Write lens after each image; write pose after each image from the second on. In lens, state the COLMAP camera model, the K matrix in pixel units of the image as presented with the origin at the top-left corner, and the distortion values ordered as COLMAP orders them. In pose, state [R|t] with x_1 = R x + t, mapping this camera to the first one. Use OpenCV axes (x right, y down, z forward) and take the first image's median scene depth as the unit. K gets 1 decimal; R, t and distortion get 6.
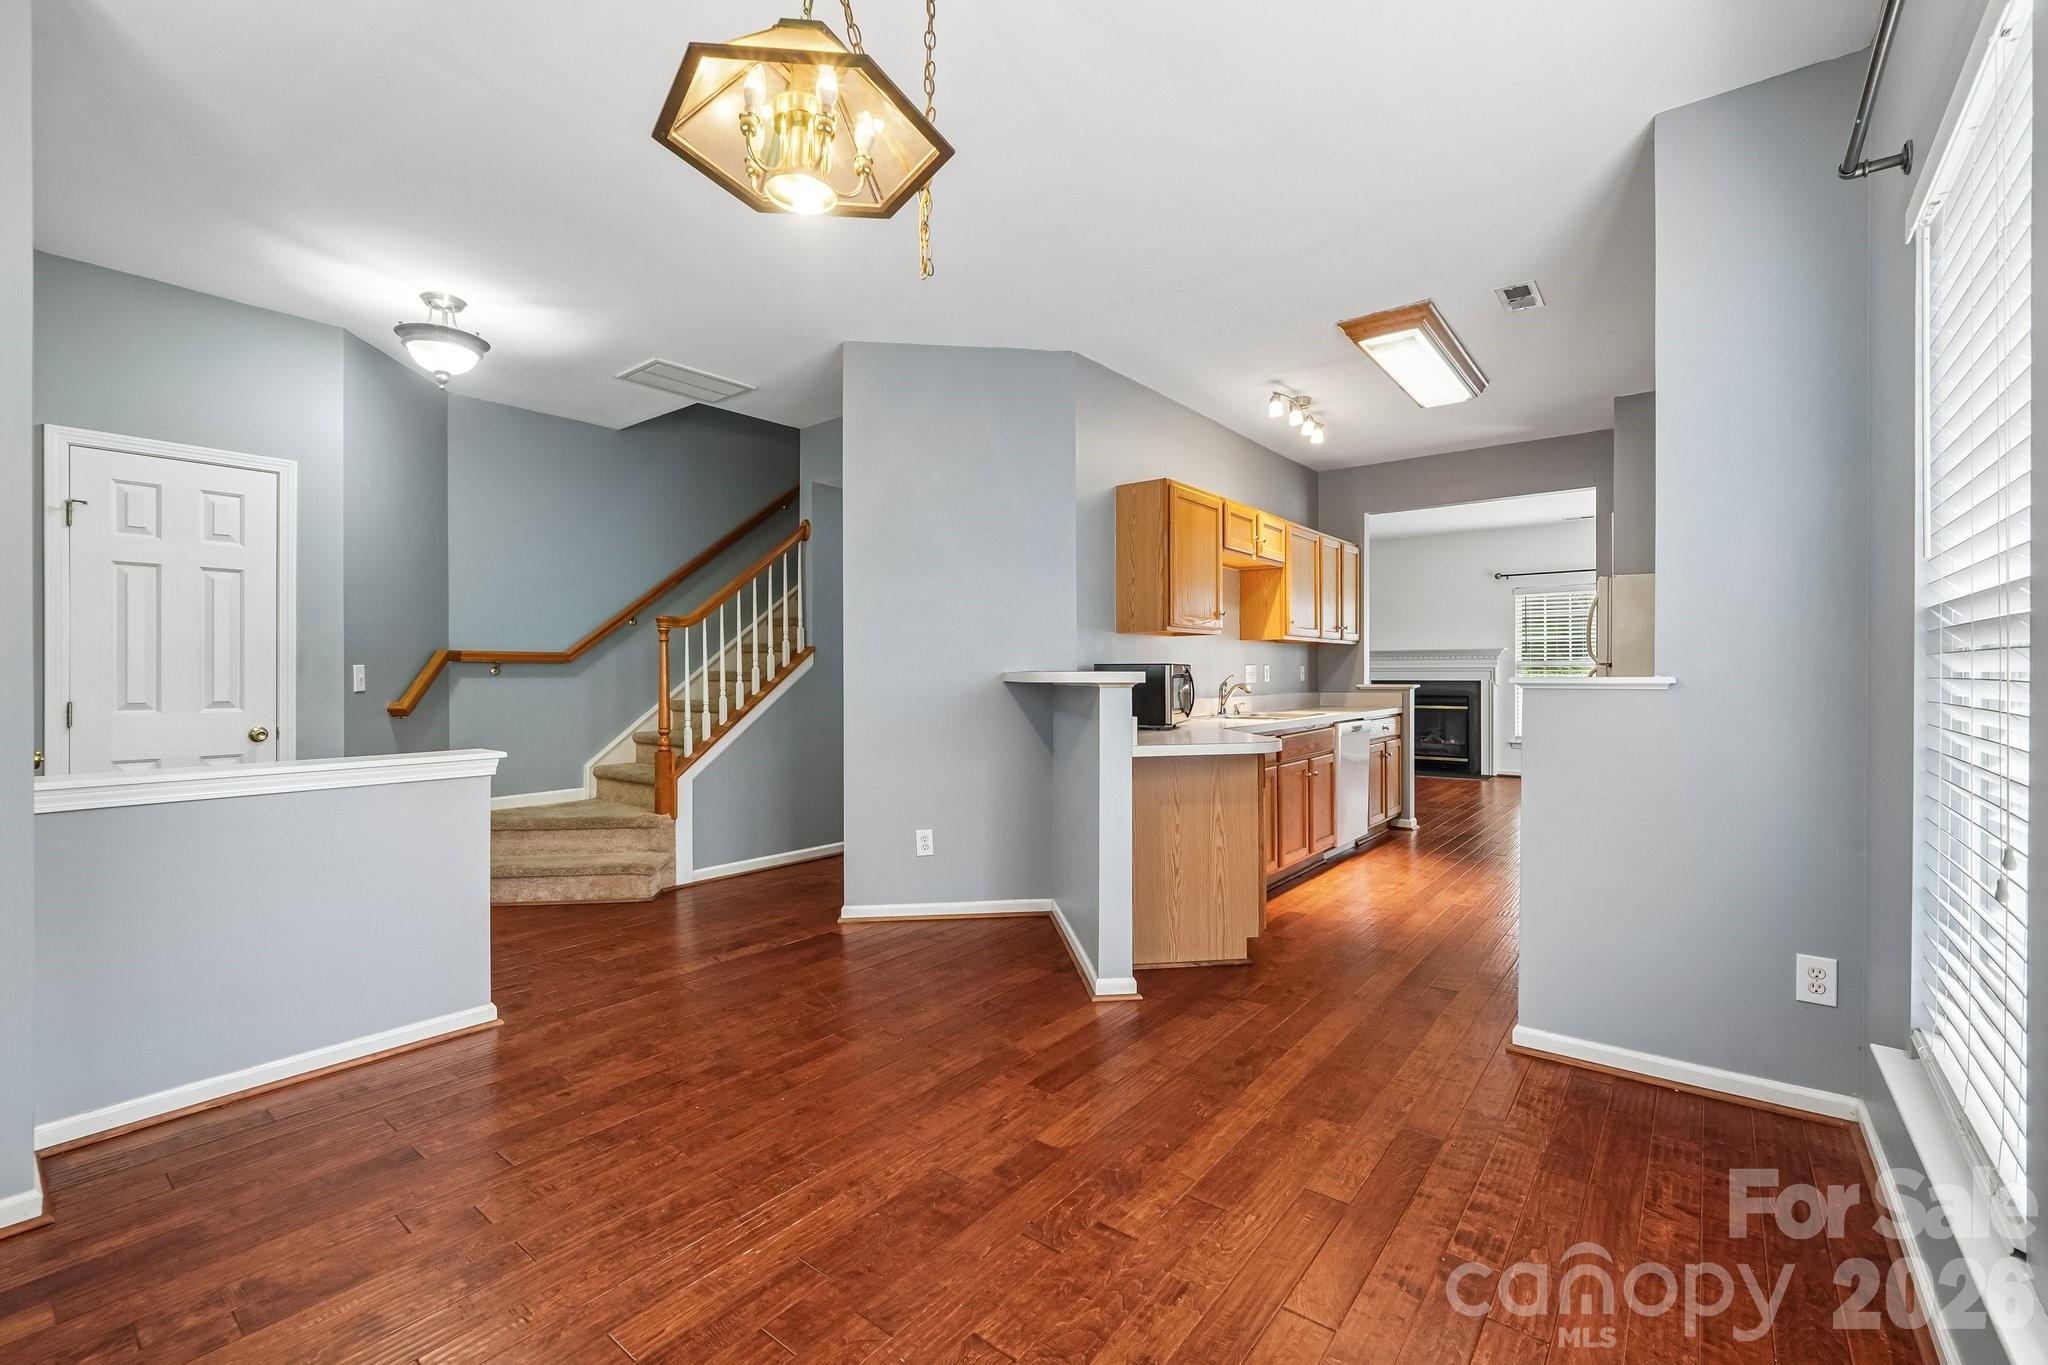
lens RADIAL K [[863.0, 0, 1026.4], [0, 863.0, 676.7], [0, 0, 1]] dist [-0.009216, 0.003903]
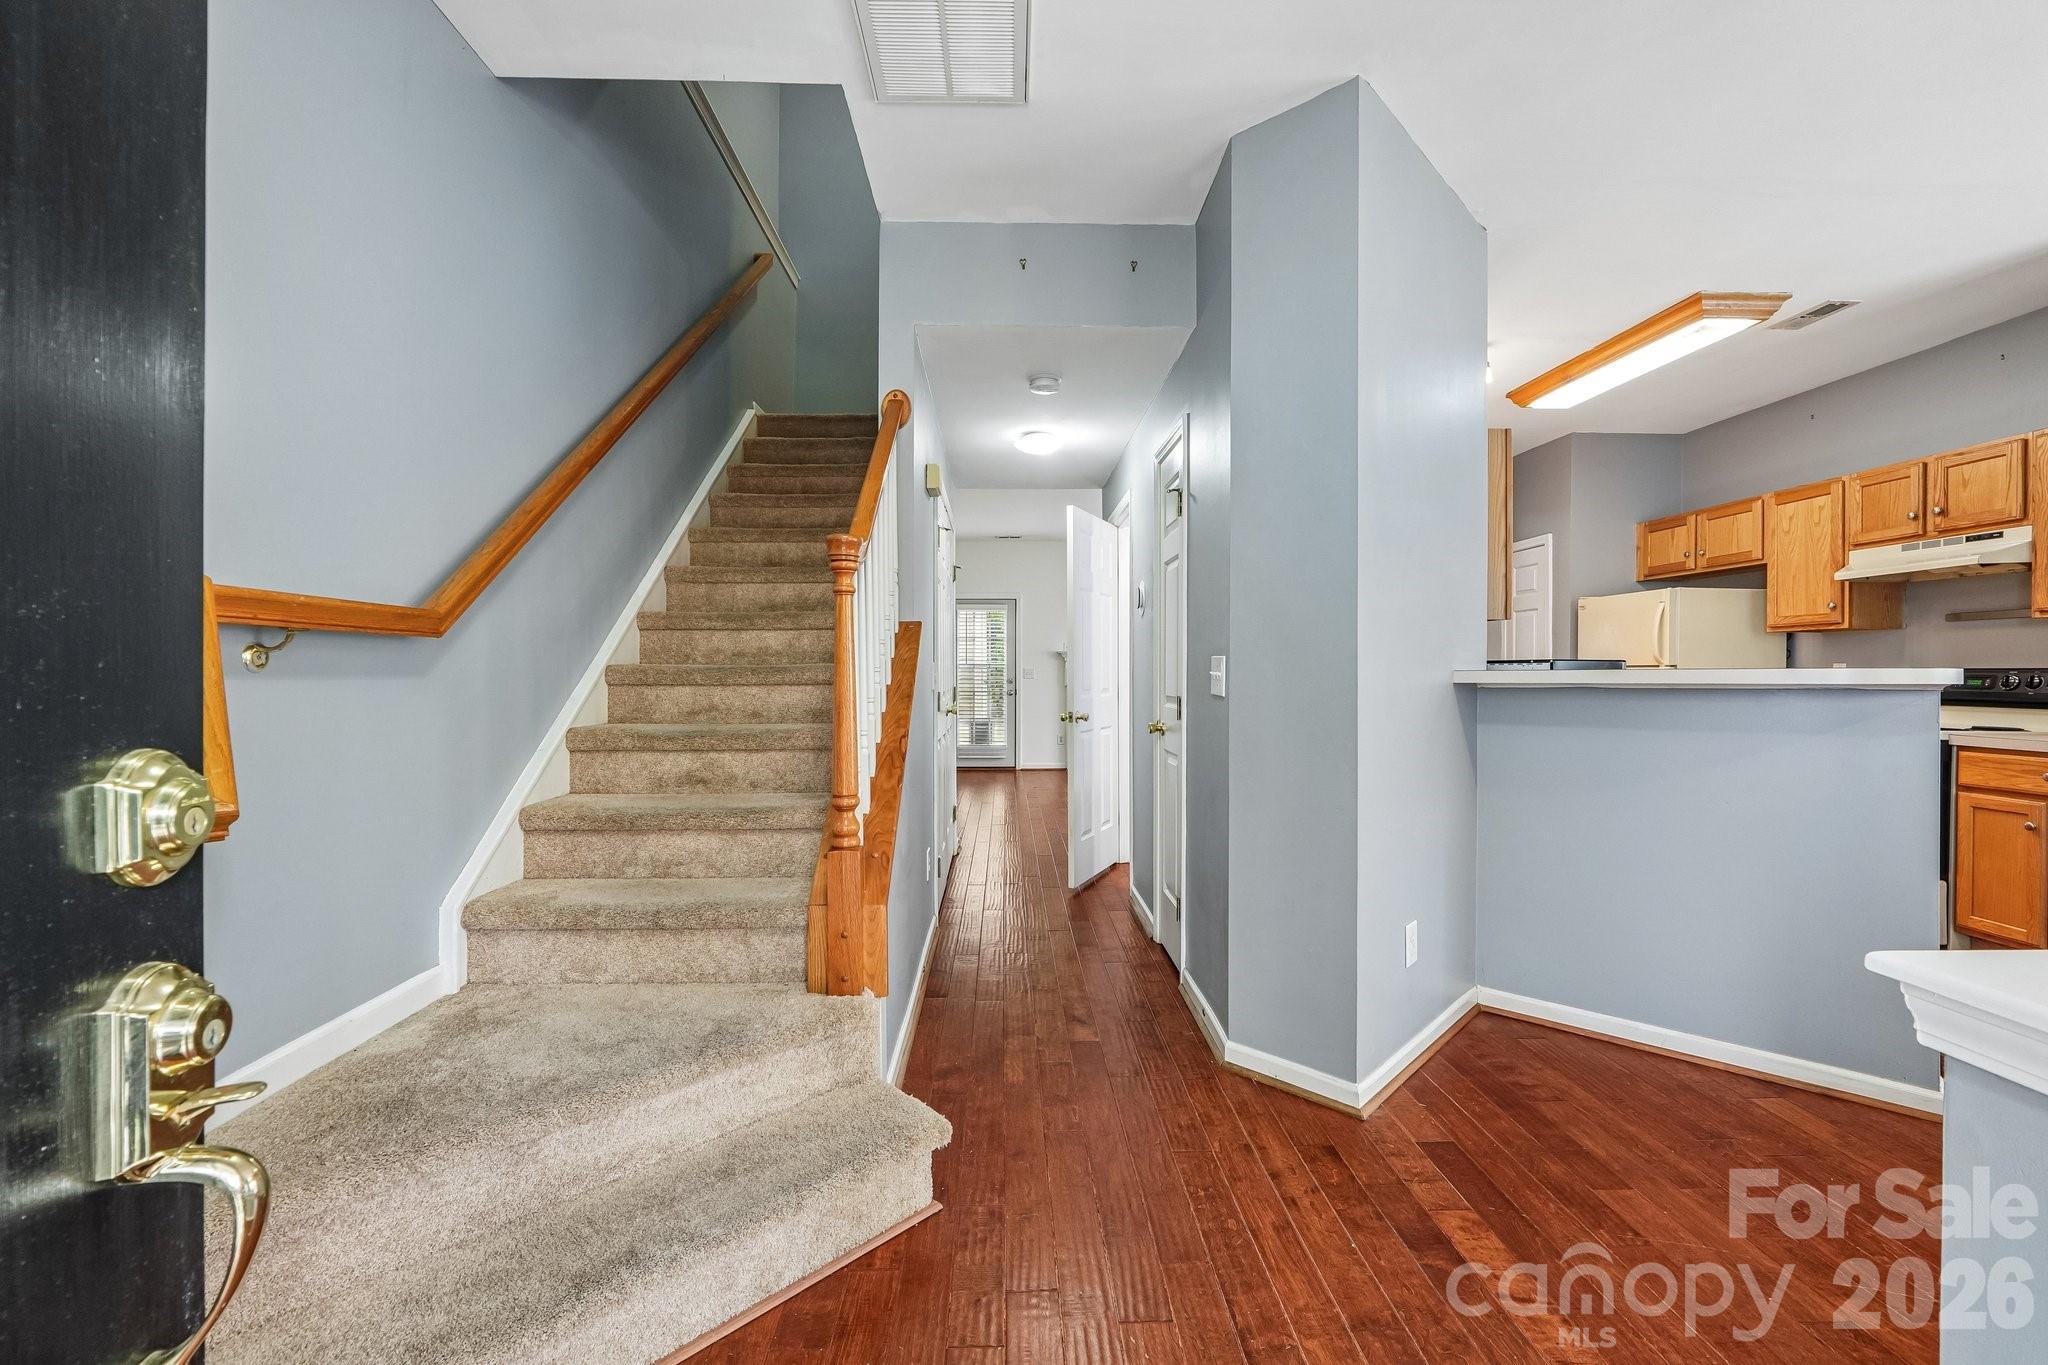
lens RADIAL K [[863.0, 0, 1022.9], [0, 863.0, 682.8], [0, 0, 1]] dist [-0.009216, 0.003903]
pose [[0.763103, -0.002482, 0.646272, -0.540601], [-0.002591, 0.999973, 0.006900, -0.000037], [-0.646272, -0.006940, 0.763076, 0.523471]]
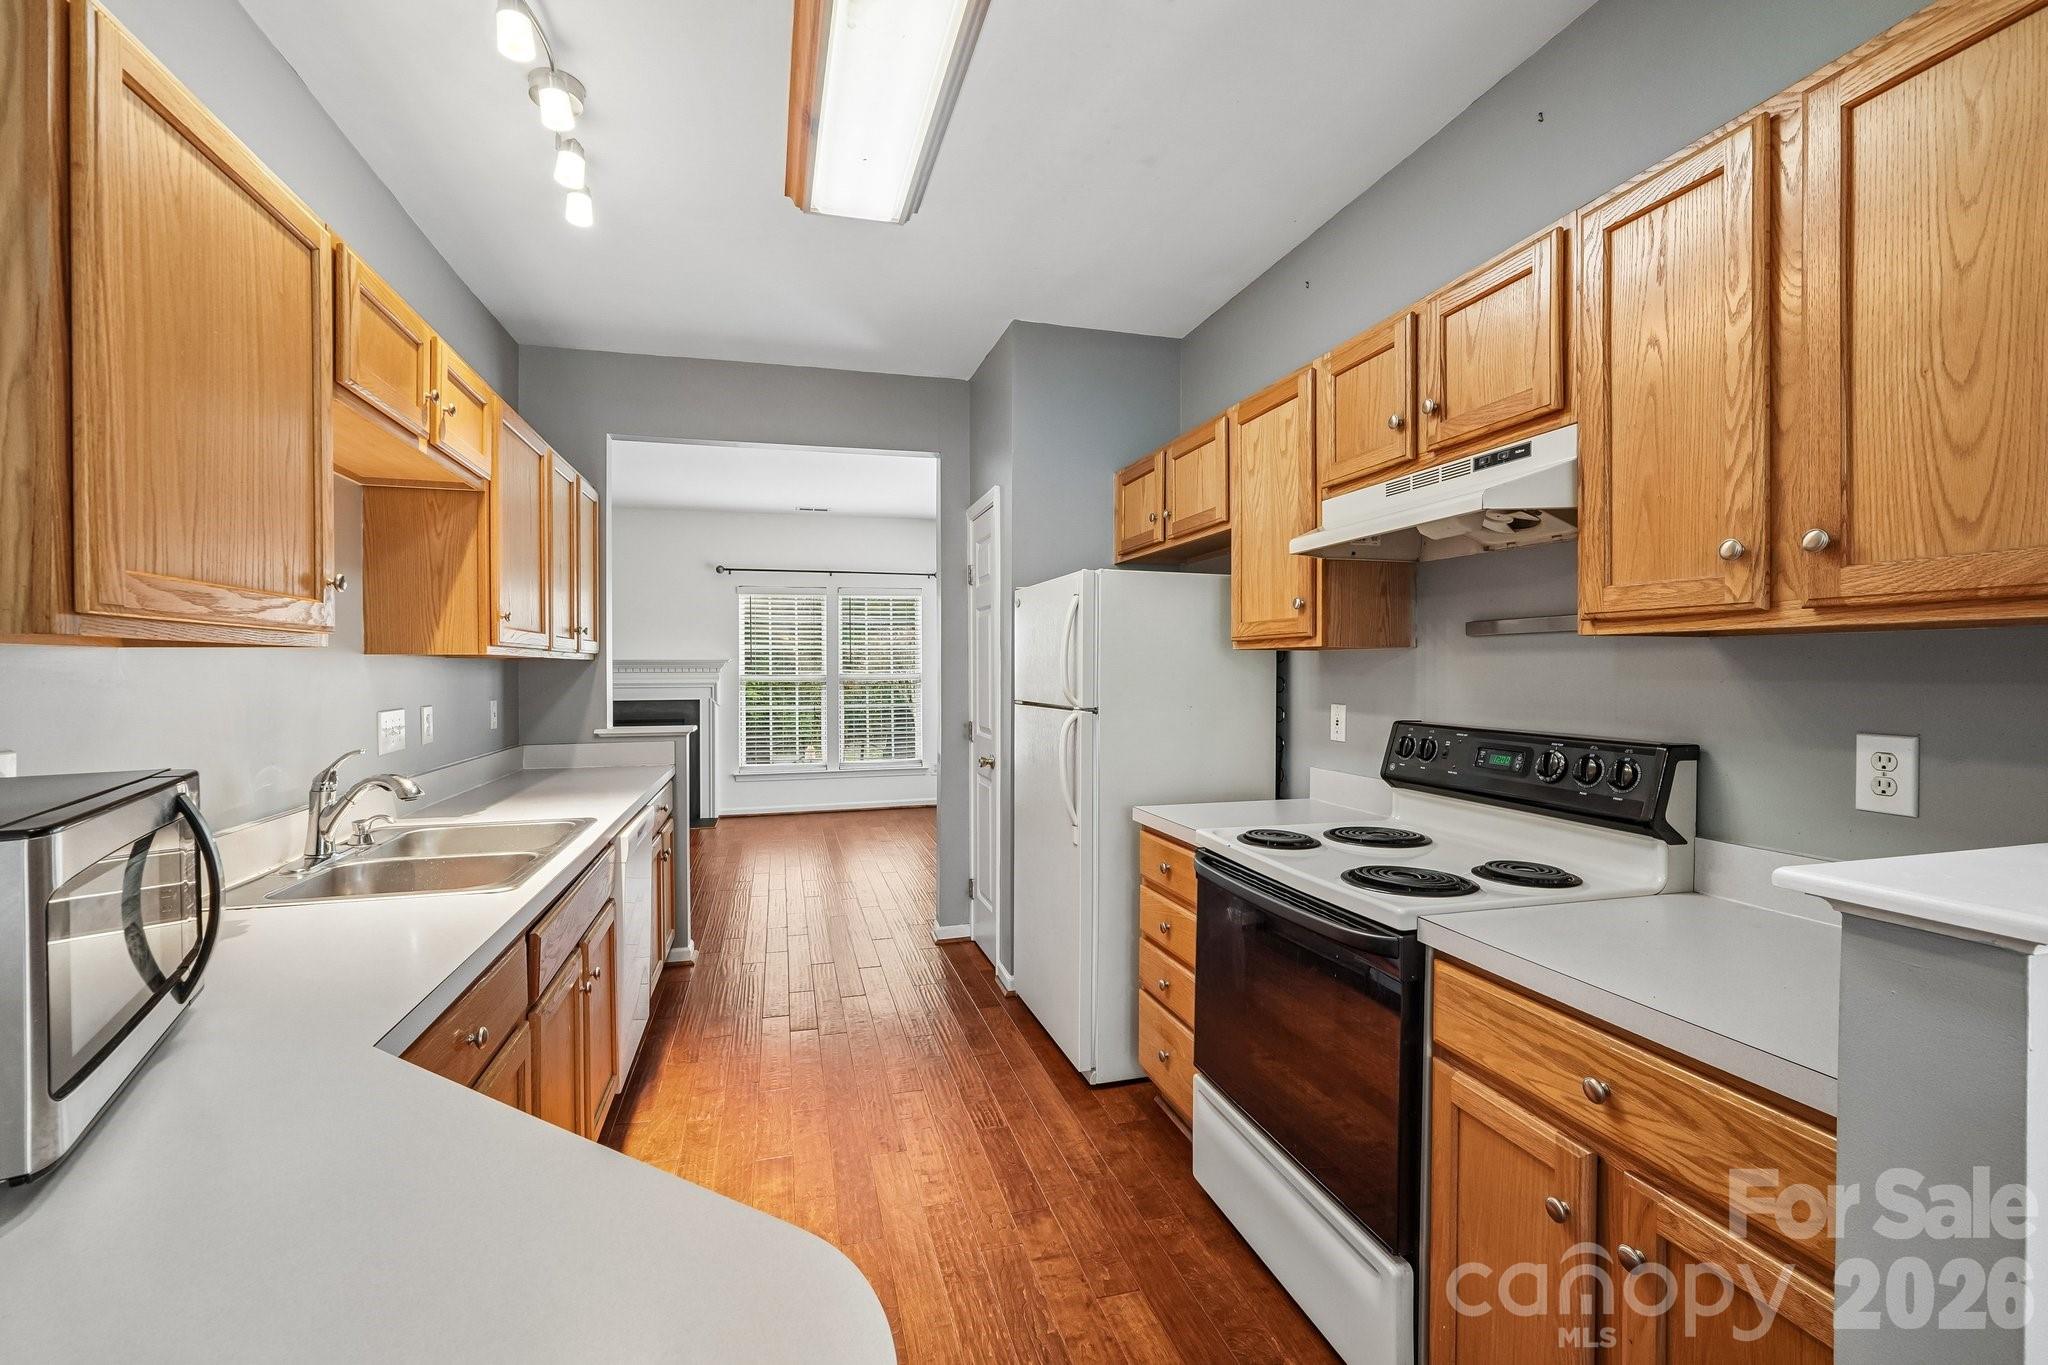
lens RADIAL K [[863.0, 0, 1021.8], [0, 863.0, 678.5], [0, 0, 1]] dist [-0.009216, 0.003903]
pose [[0.583667, -0.006264, 0.811969, 0.097861], [0.002039, 0.999978, 0.006249, -0.032874], [-0.811990, -0.001991, 0.583668, 0.509876]]
